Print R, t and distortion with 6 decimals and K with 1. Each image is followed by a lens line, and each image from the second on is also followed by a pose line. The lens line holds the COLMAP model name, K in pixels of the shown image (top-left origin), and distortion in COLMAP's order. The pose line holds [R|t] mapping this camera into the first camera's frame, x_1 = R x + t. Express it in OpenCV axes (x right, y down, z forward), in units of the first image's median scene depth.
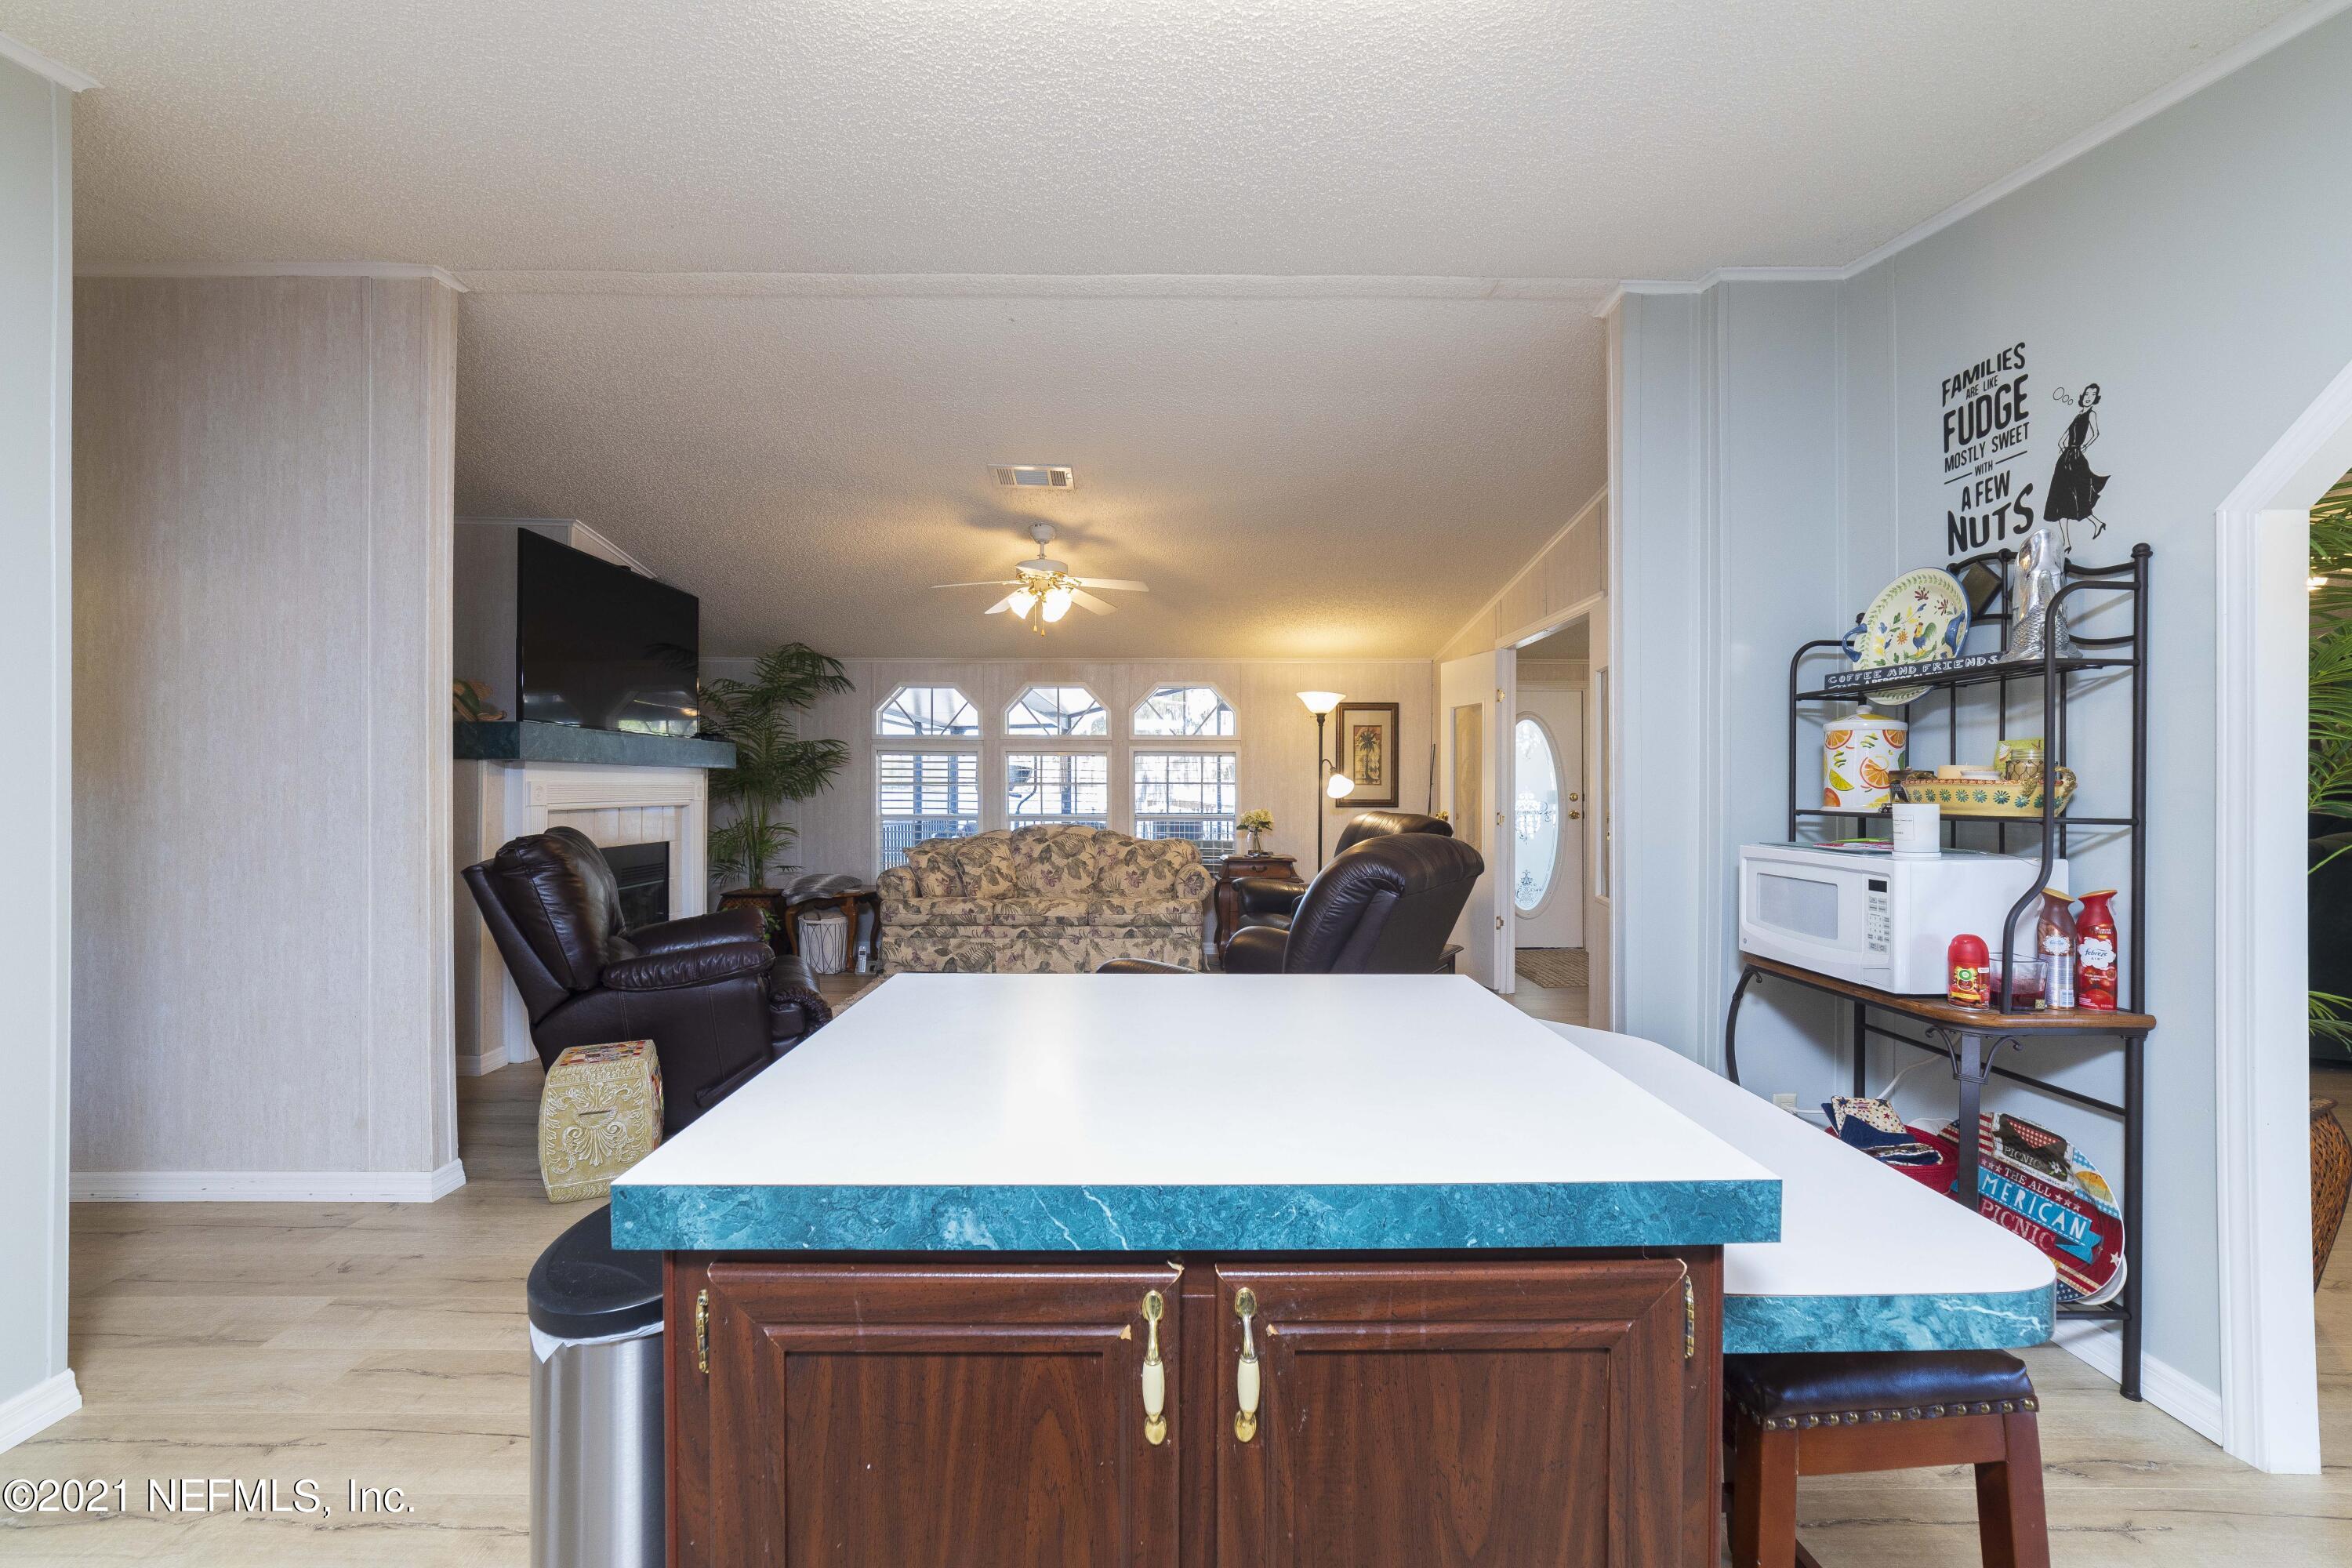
lens RADIAL K [[913.2, 0, 1168.7], [0, 913.2, 786.3], [0, 0, 1]] dist [-0.015926, 0.000257]
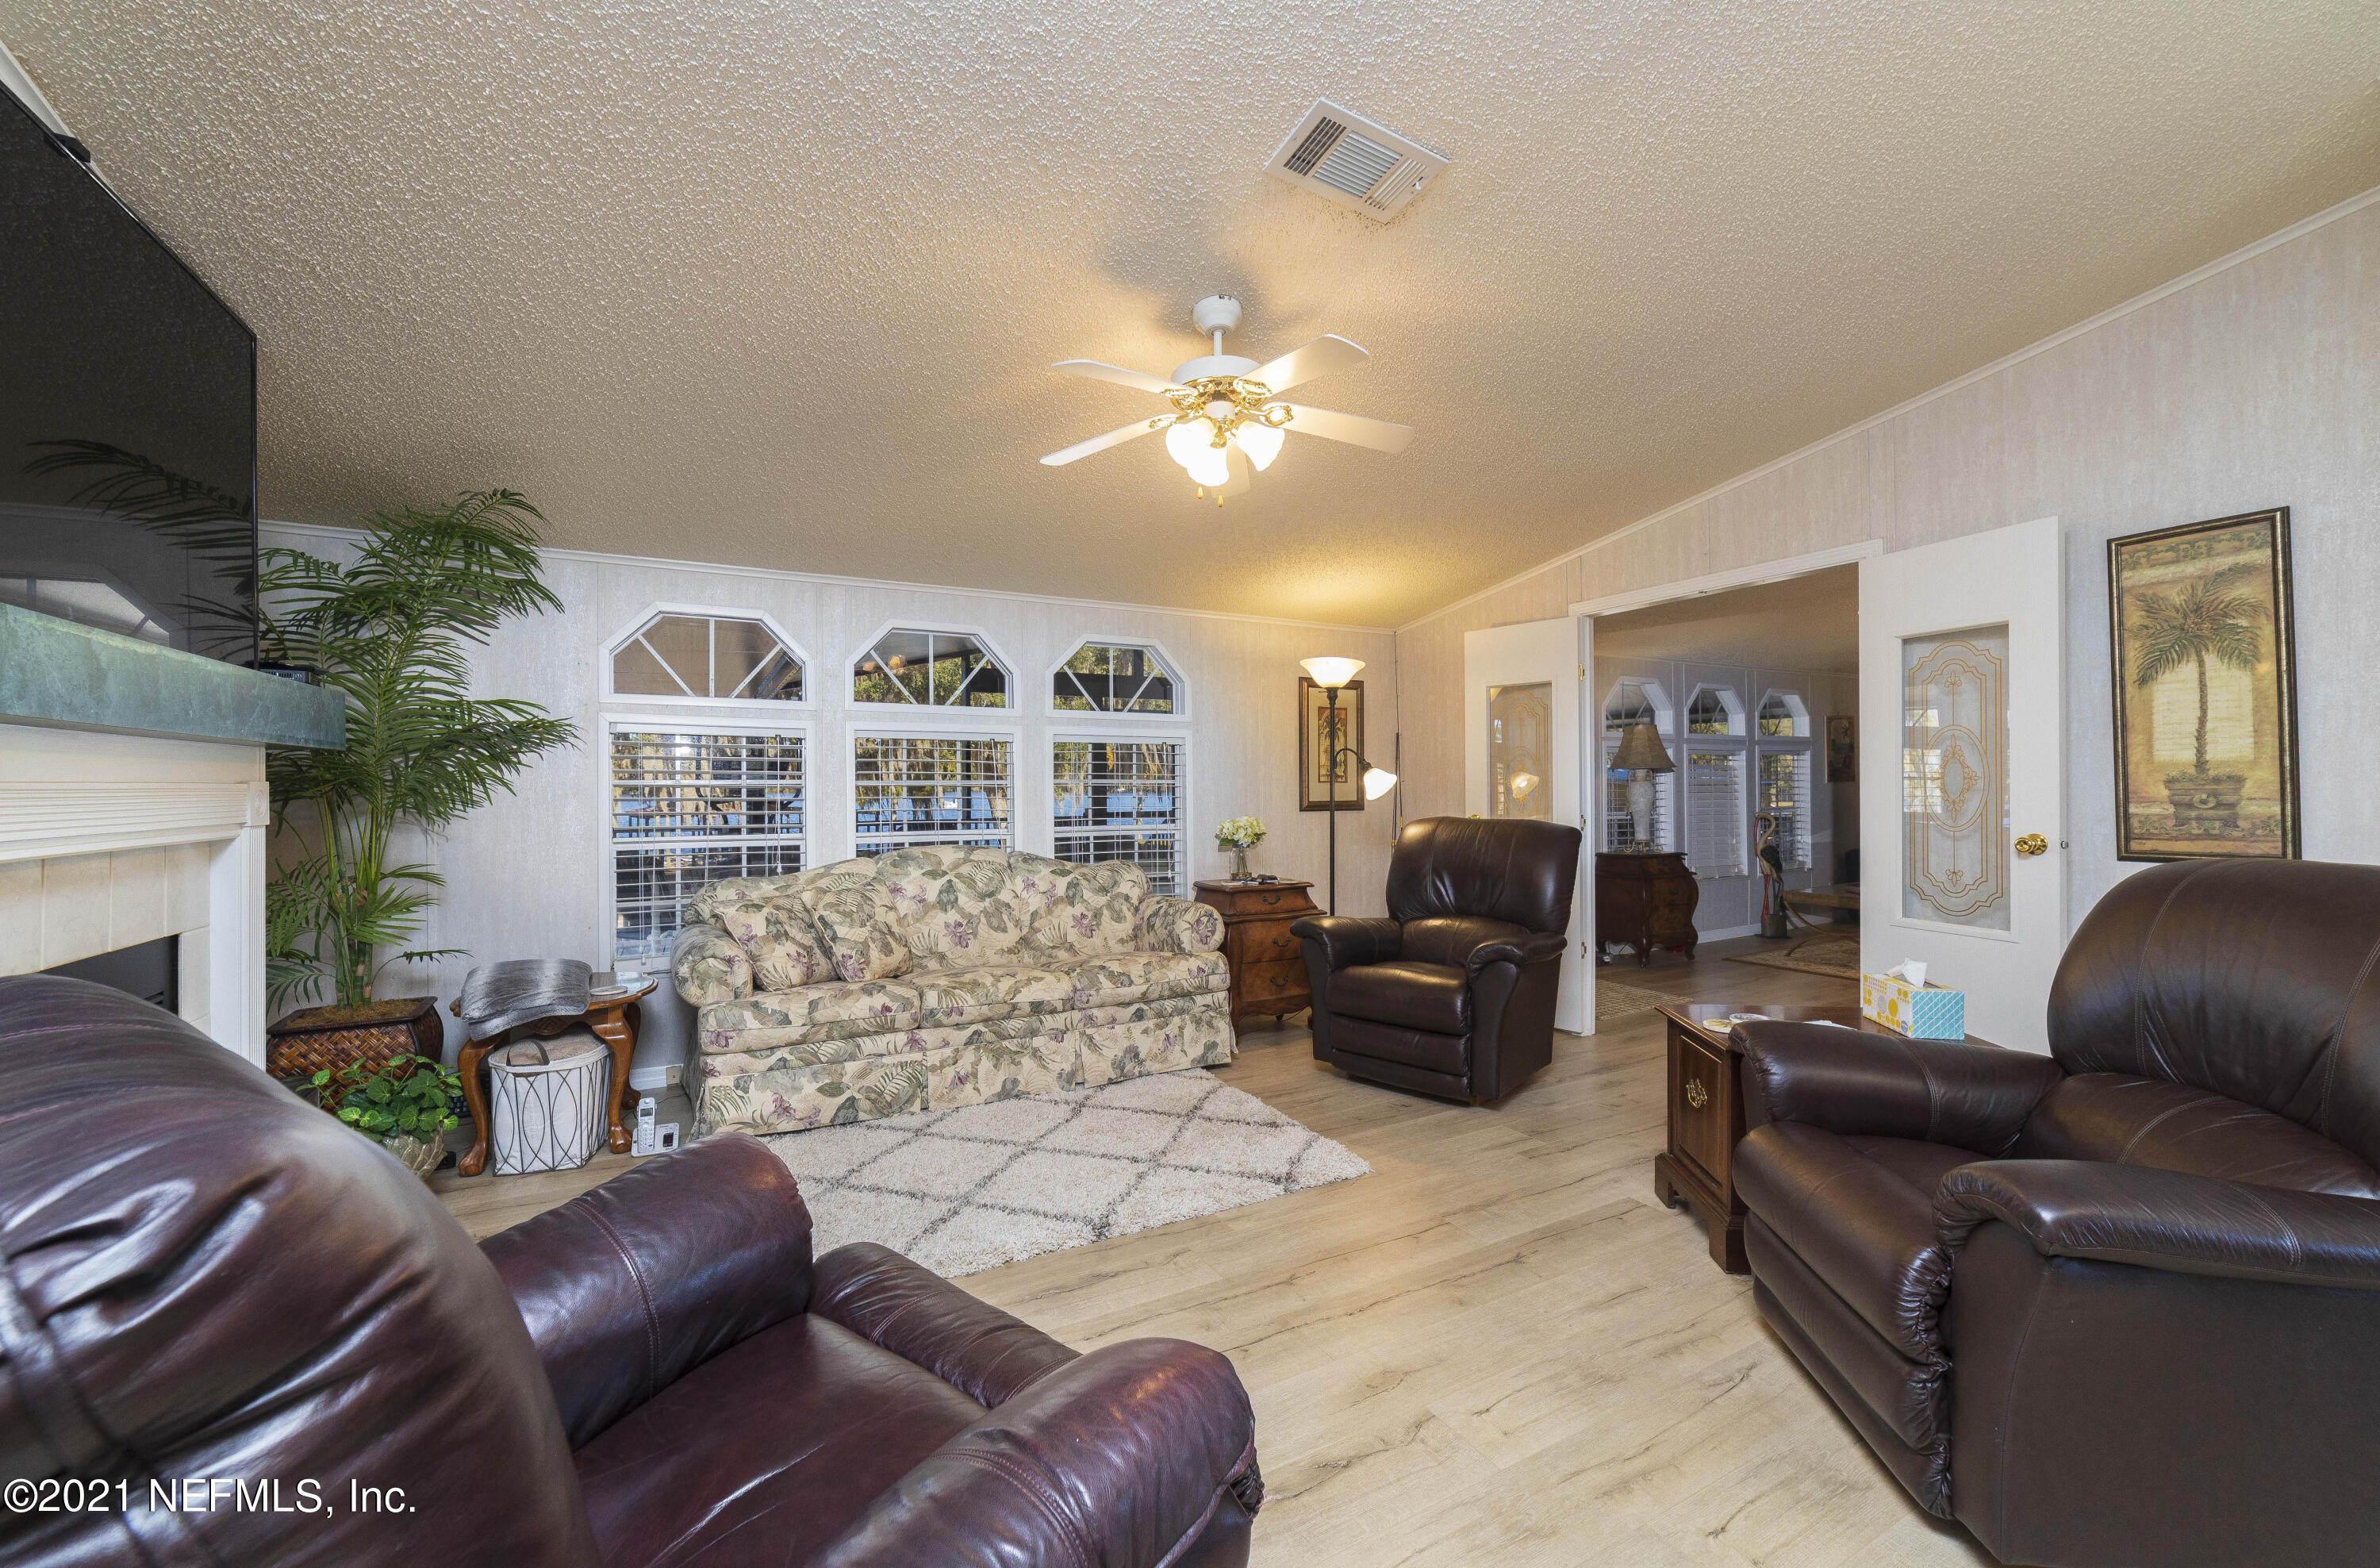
lens RADIAL K [[926.2, 0, 1174.2], [0, 926.2, 784.5], [0, 0, 1]] dist [-0.007687, 0.000036]
pose [[0.885639, -0.005242, 0.464346, -0.317955], [0.005511, 0.999985, 0.000777, -0.001424], [-0.464343, 0.001871, 0.885654, 0.402998]]
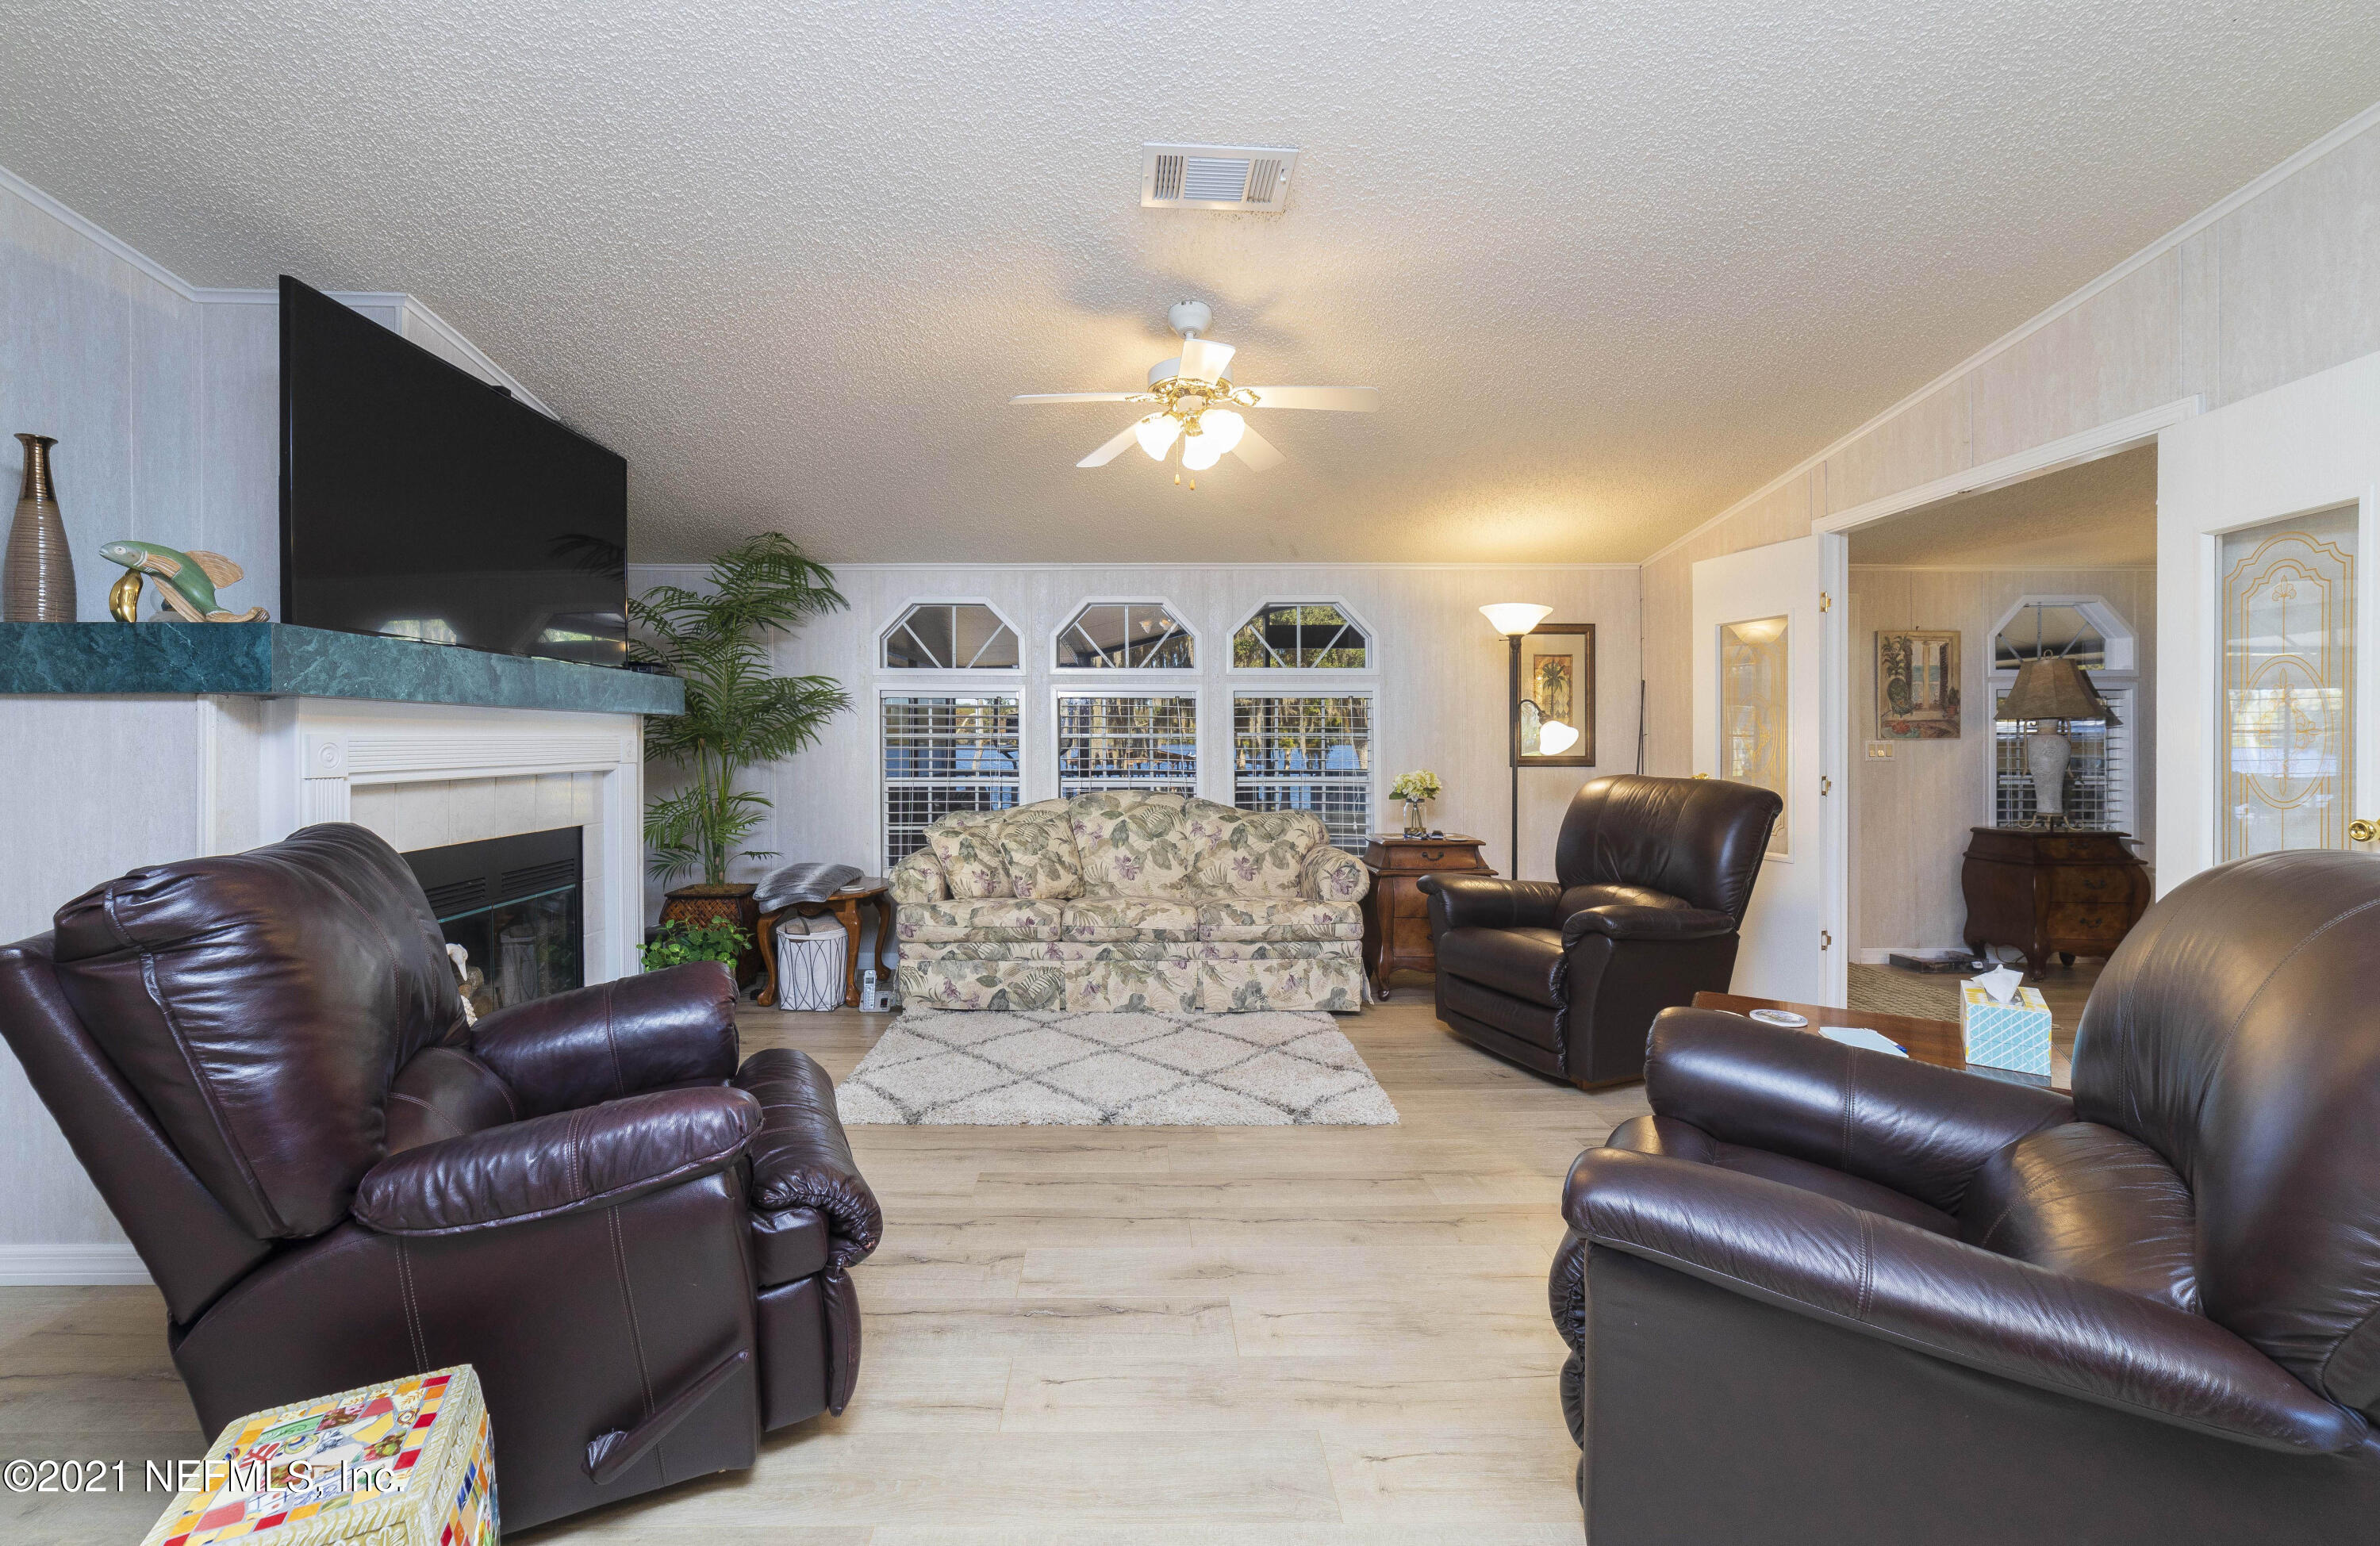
lens RADIAL K [[934.0, 0, 1134.5], [0, 934.0, 745.9], [0, 0, 1]] dist [-0.000560, 0.000167]
pose [[0.999993, -0.003432, 0.001569, -0.136108], [0.003421, 0.999967, 0.007331, -0.000256], [-0.001594, -0.007325, 0.999972, 0.292351]]
